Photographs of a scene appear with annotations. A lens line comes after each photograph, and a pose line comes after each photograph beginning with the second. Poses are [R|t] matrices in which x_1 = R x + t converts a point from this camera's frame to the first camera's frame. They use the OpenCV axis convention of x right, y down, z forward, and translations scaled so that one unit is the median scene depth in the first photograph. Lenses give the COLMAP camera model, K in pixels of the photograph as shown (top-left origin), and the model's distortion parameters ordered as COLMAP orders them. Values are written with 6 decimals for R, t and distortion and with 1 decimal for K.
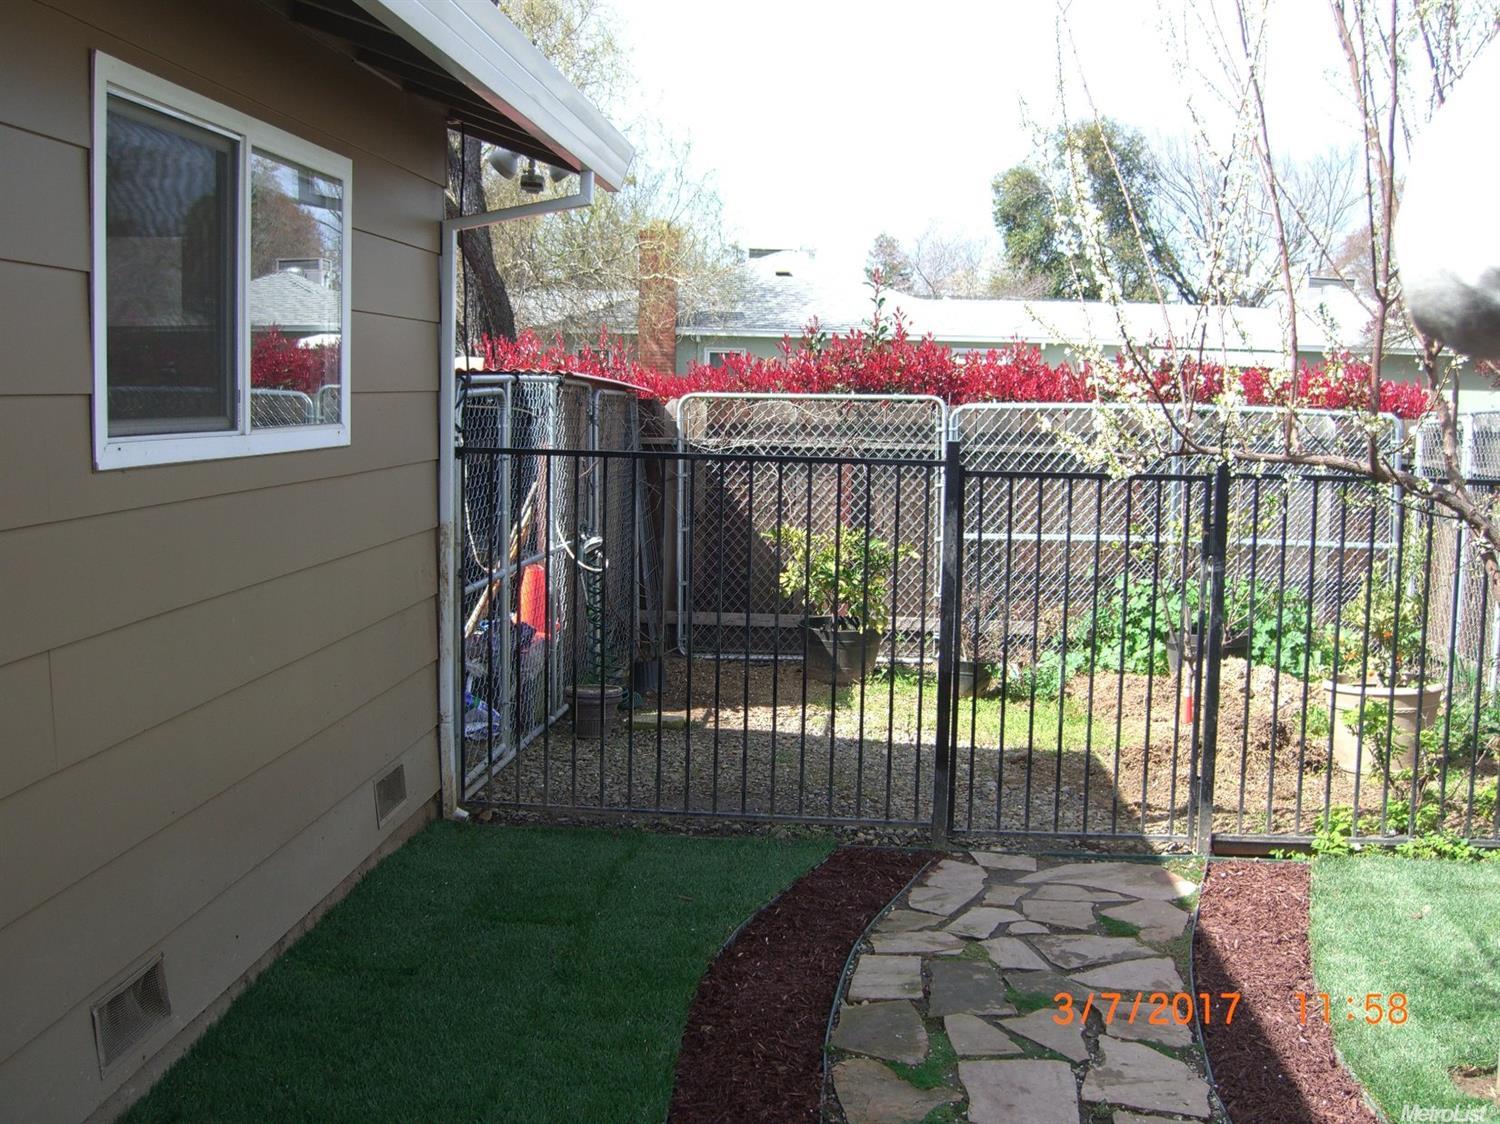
lens RADIAL K [[1668.0, 0, 751.7], [0, 1668.0, 560.2], [0, 0, 1]] dist [-0.129715, 0.000000]
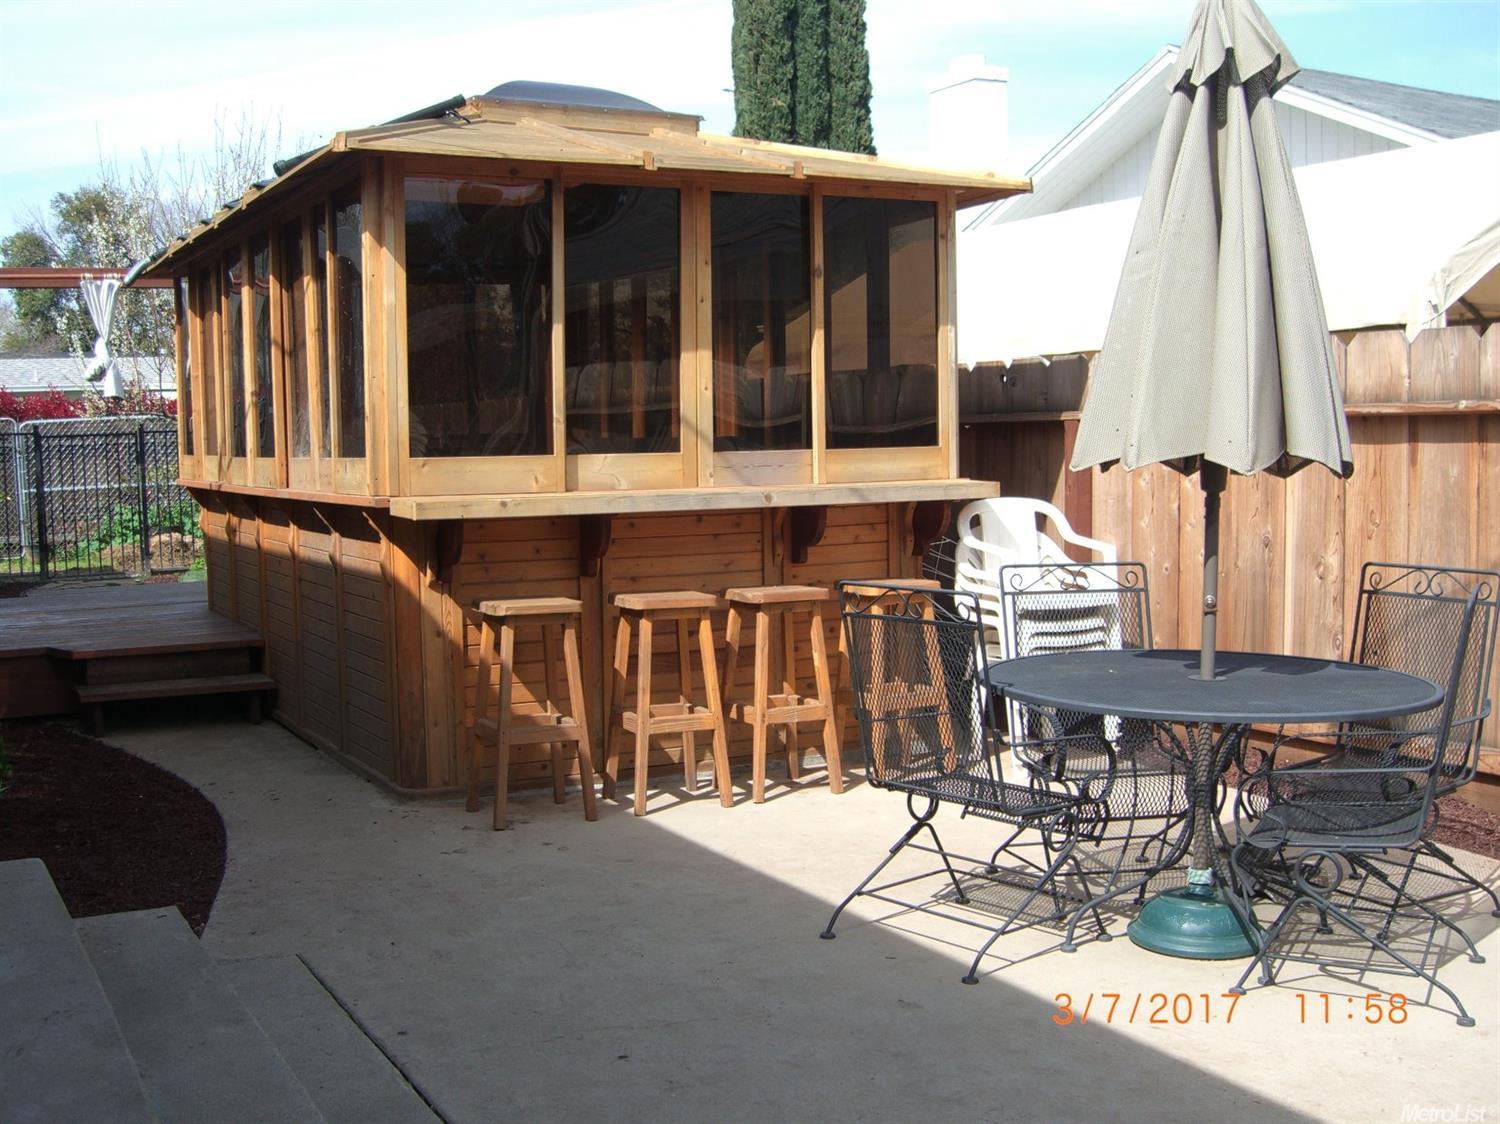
lens RADIAL K [[1668.0, 0, 749.8], [0, 1668.0, 564.3], [0, 0, 1]] dist [-0.129715, 0.000000]
pose [[0.839944, -0.087010, 0.535653, -0.356030], [0.098958, 0.995071, 0.006463, 0.265334], [-0.533575, 0.047579, 0.844414, -1.924008]]
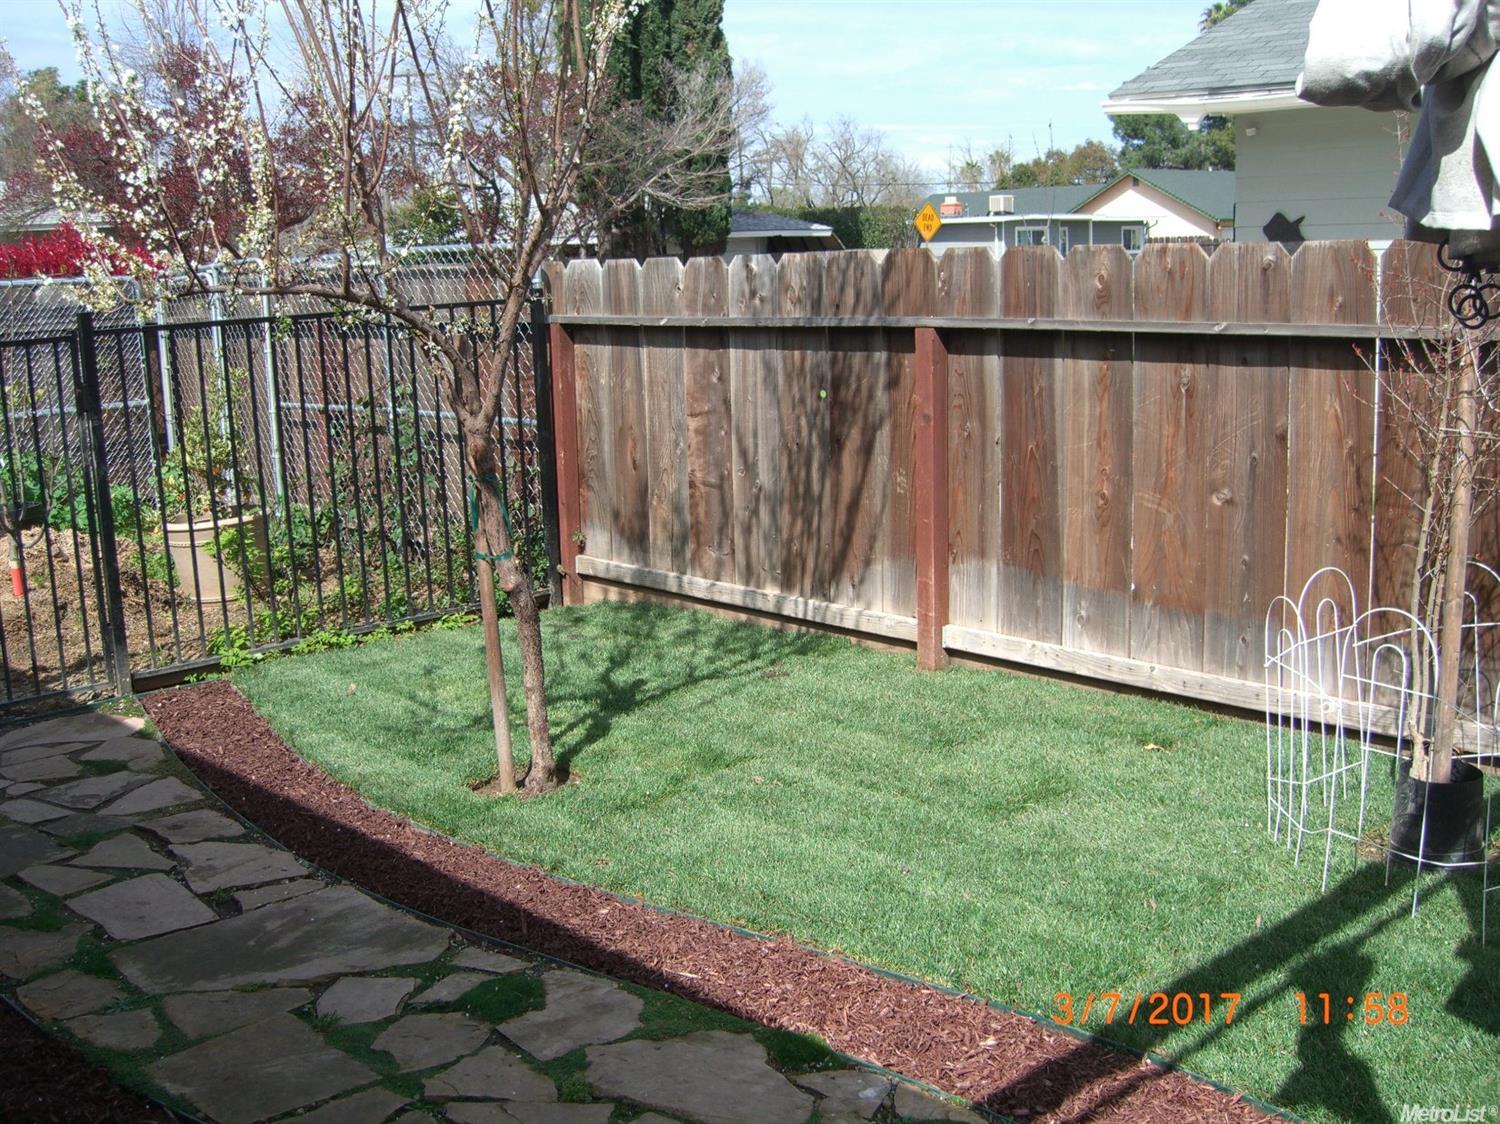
lens RADIAL K [[1668.0, 0, 747.1], [0, 1668.0, 564.7], [0, 0, 1]] dist [-0.129715, 0.000000]
pose [[0.684424, -0.181583, 0.706110, -0.197528], [0.127345, 0.983375, 0.129451, 0.013126], [-0.717876, 0.001320, 0.696169, -0.017876]]
